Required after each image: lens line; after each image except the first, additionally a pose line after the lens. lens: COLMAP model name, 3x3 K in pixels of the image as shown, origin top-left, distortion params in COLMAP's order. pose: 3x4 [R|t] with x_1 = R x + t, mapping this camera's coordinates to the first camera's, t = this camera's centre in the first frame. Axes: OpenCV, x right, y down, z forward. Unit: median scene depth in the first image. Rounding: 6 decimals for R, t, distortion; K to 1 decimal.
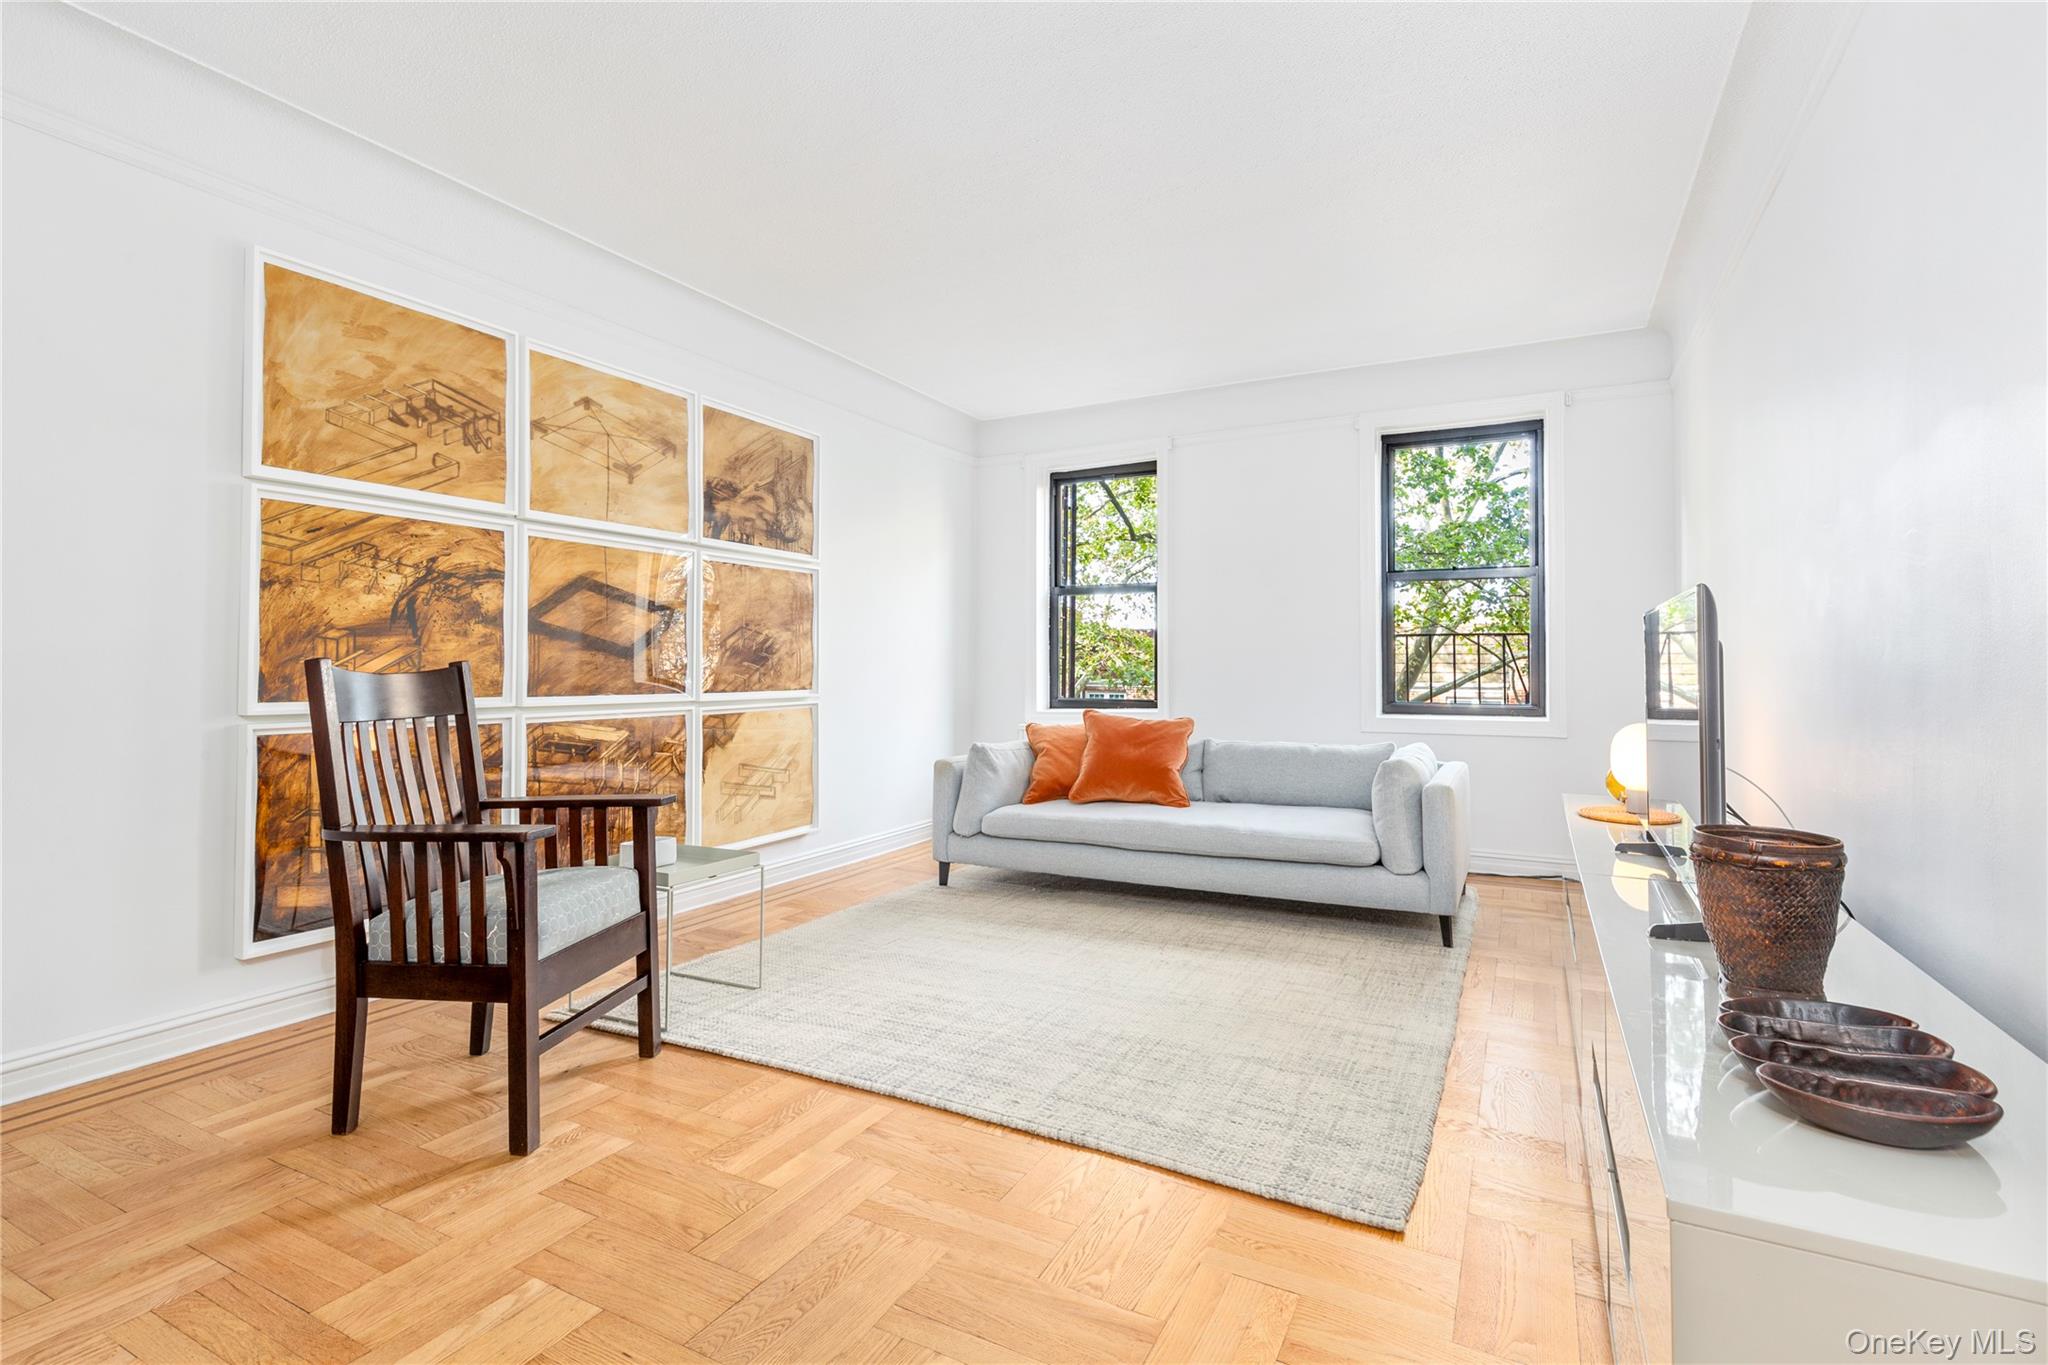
lens RADIAL K [[988.1, 0, 1025.1], [0, 988.1, 666.8], [0, 0, 1]] dist [-0.024443, -0.000522]
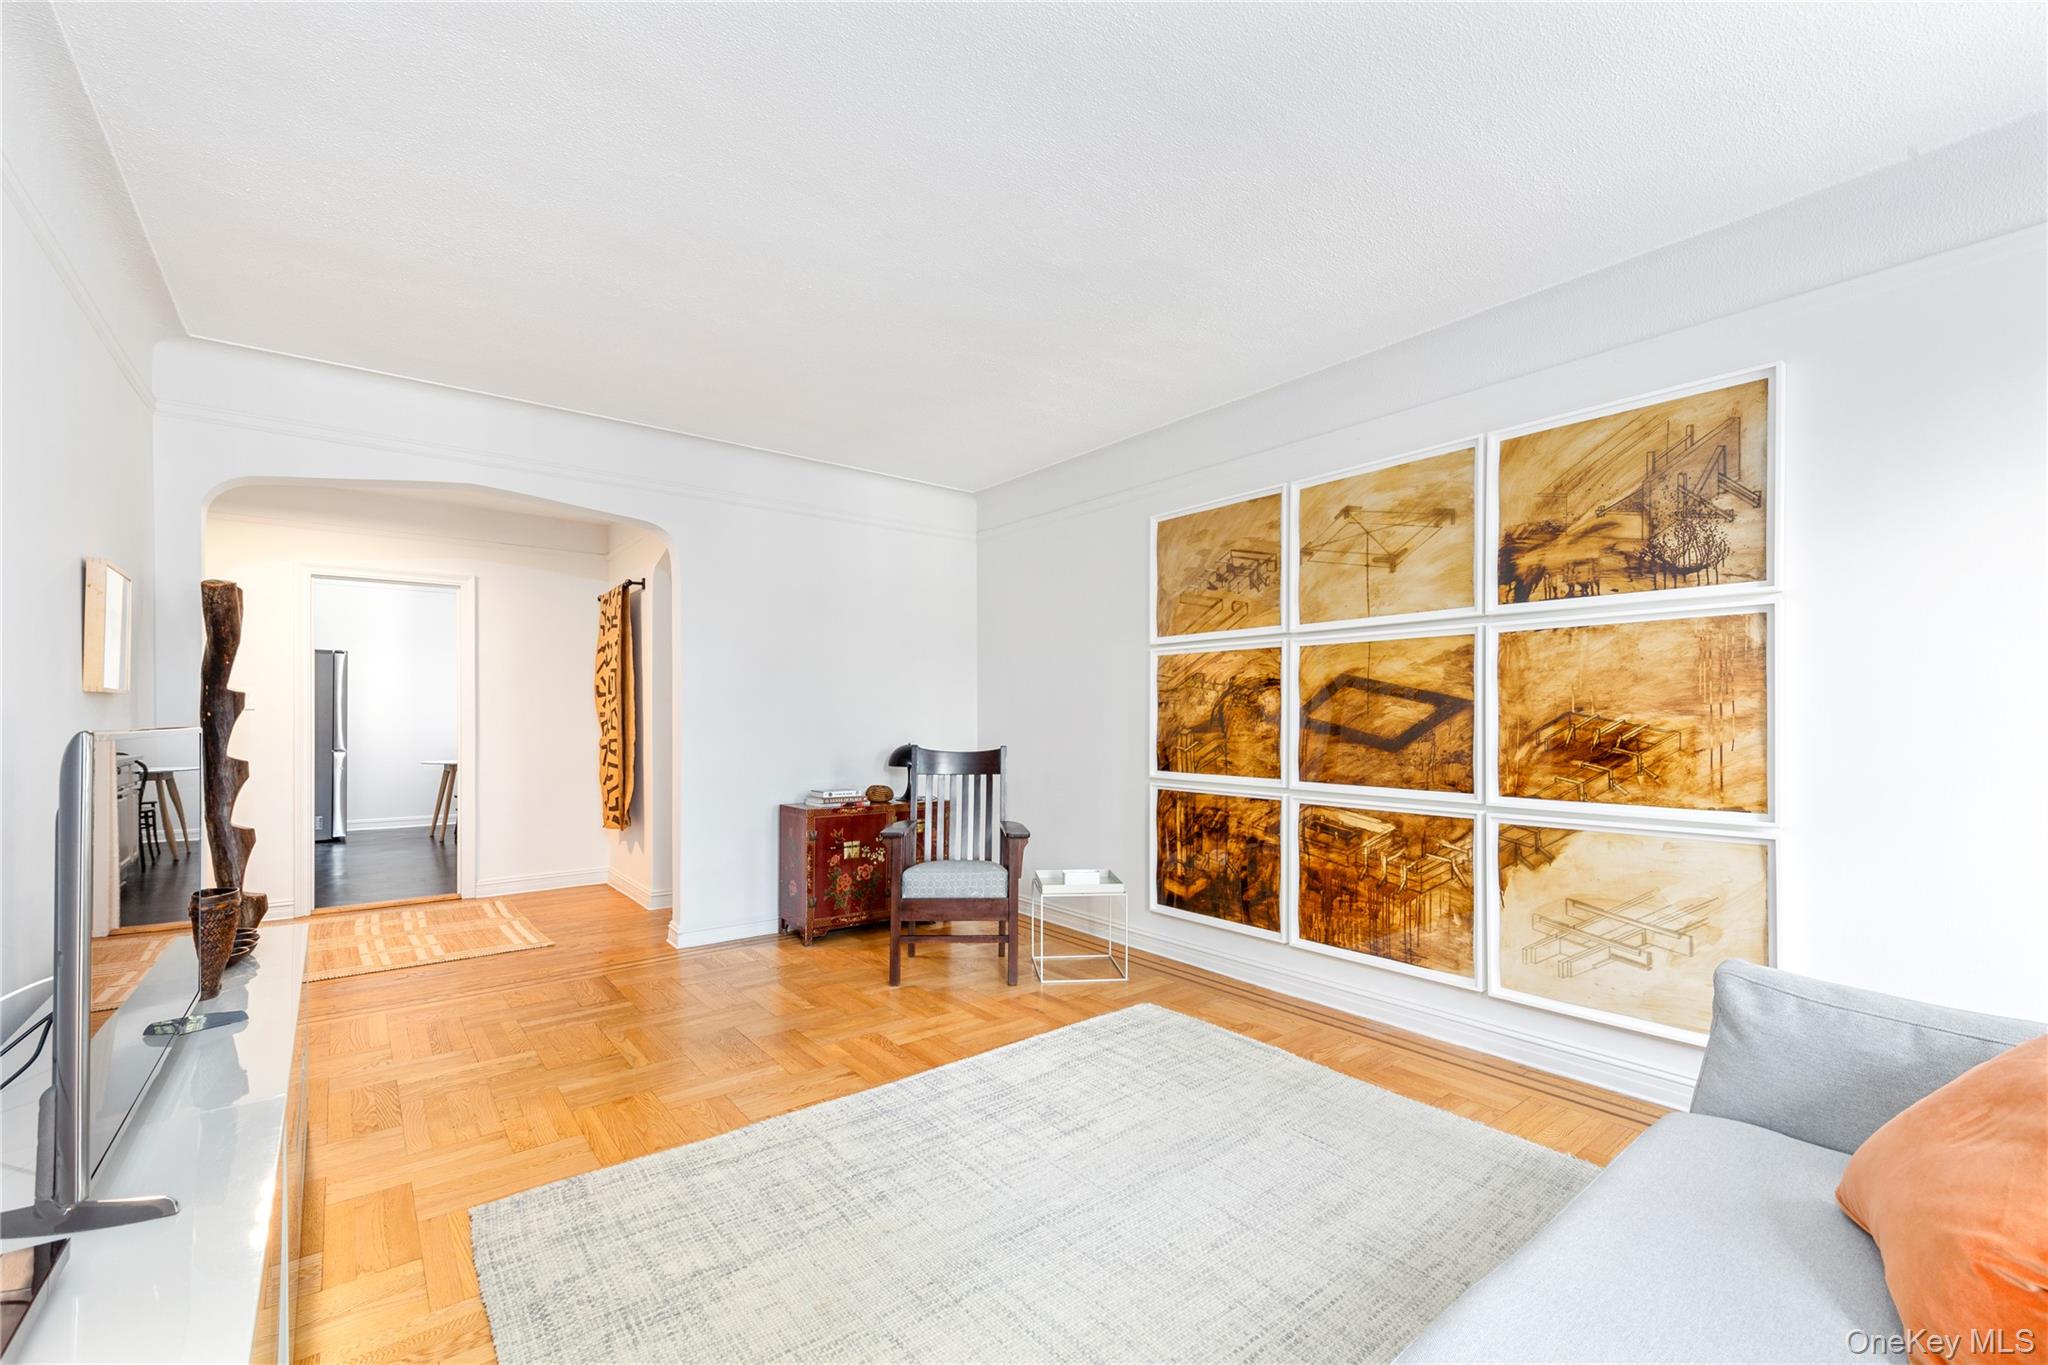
lens RADIAL K [[845.9, 0, 1008.6], [0, 845.9, 723.6], [0, 0, 1]] dist [0.001274, 0.000074]
pose [[-0.427305, 0.005372, -0.904091, 0.559097], [0.002742, 0.999985, 0.004646, -0.043915], [0.904103, -0.000493, -0.427314, 1.083272]]
